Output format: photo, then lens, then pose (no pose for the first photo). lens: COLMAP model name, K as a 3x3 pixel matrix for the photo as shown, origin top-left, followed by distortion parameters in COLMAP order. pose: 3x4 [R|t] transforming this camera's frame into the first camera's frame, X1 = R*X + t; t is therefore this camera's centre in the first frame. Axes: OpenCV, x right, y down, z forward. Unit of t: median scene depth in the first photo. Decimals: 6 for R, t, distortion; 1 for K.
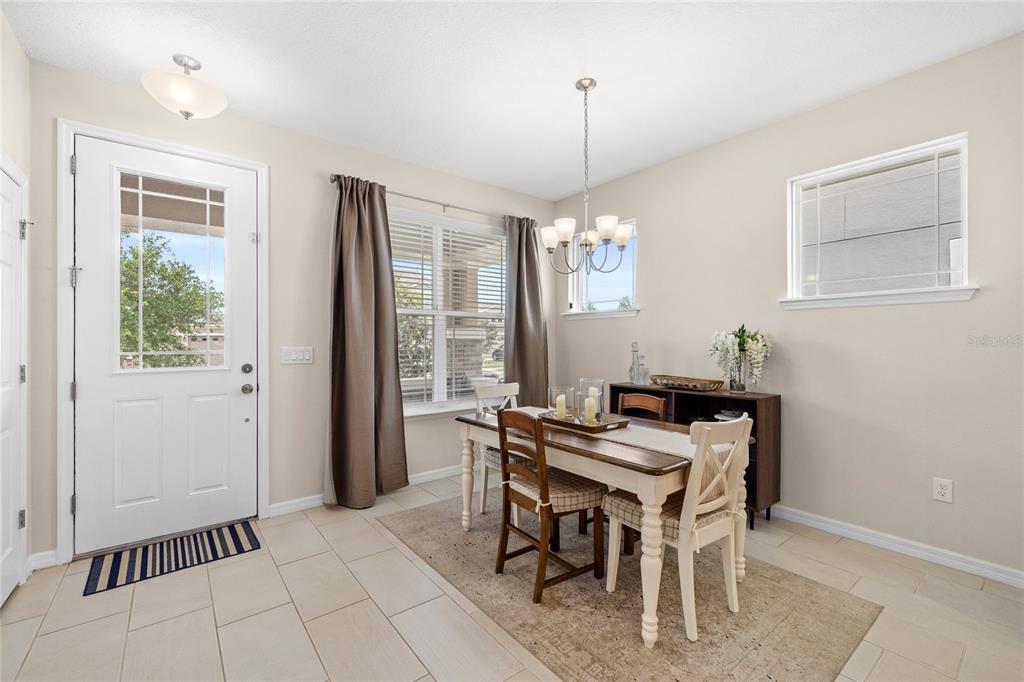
lens RADIAL K [[439.9, 0, 516.0], [0, 439.9, 337.0], [0, 0, 1]] dist [-0.002399, 0.000320]
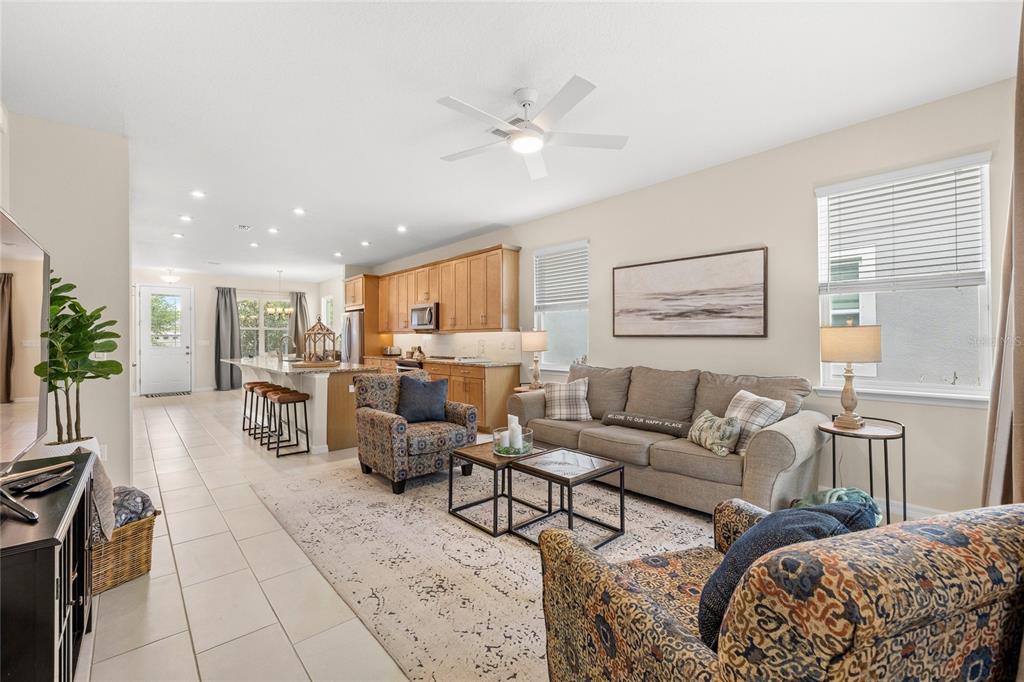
lens RADIAL K [[439.9, 0, 515.0], [0, 439.9, 334.3], [0, 0, 1]] dist [-0.002399, 0.000320]
pose [[0.998394, -0.003343, 0.056561, 1.693919], [0.003082, 0.999984, 0.004708, -0.035863], [-0.056576, -0.004526, 0.998388, -2.493015]]
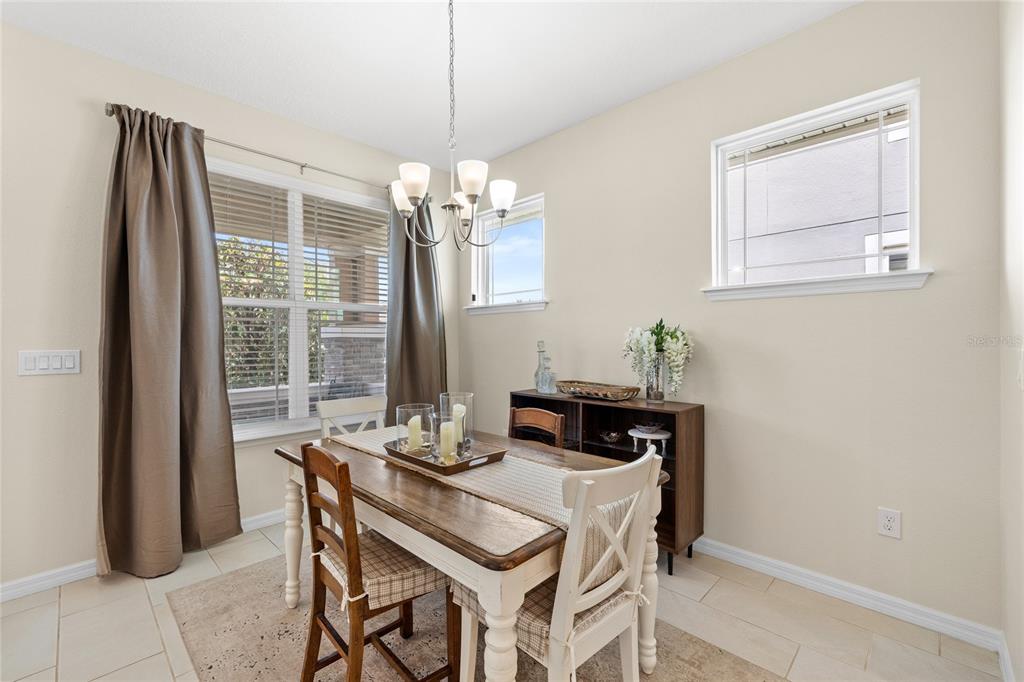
lens RADIAL K [[439.9, 0, 521.2], [0, 439.9, 336.0], [0, 0, 1]] dist [-0.002399, 0.000320]
pose [[0.990314, -0.002879, 0.138816, 0.146946], [0.002445, 0.999992, 0.003296, 0.000108], [-0.138824, -0.002924, 0.990313, 0.229528]]
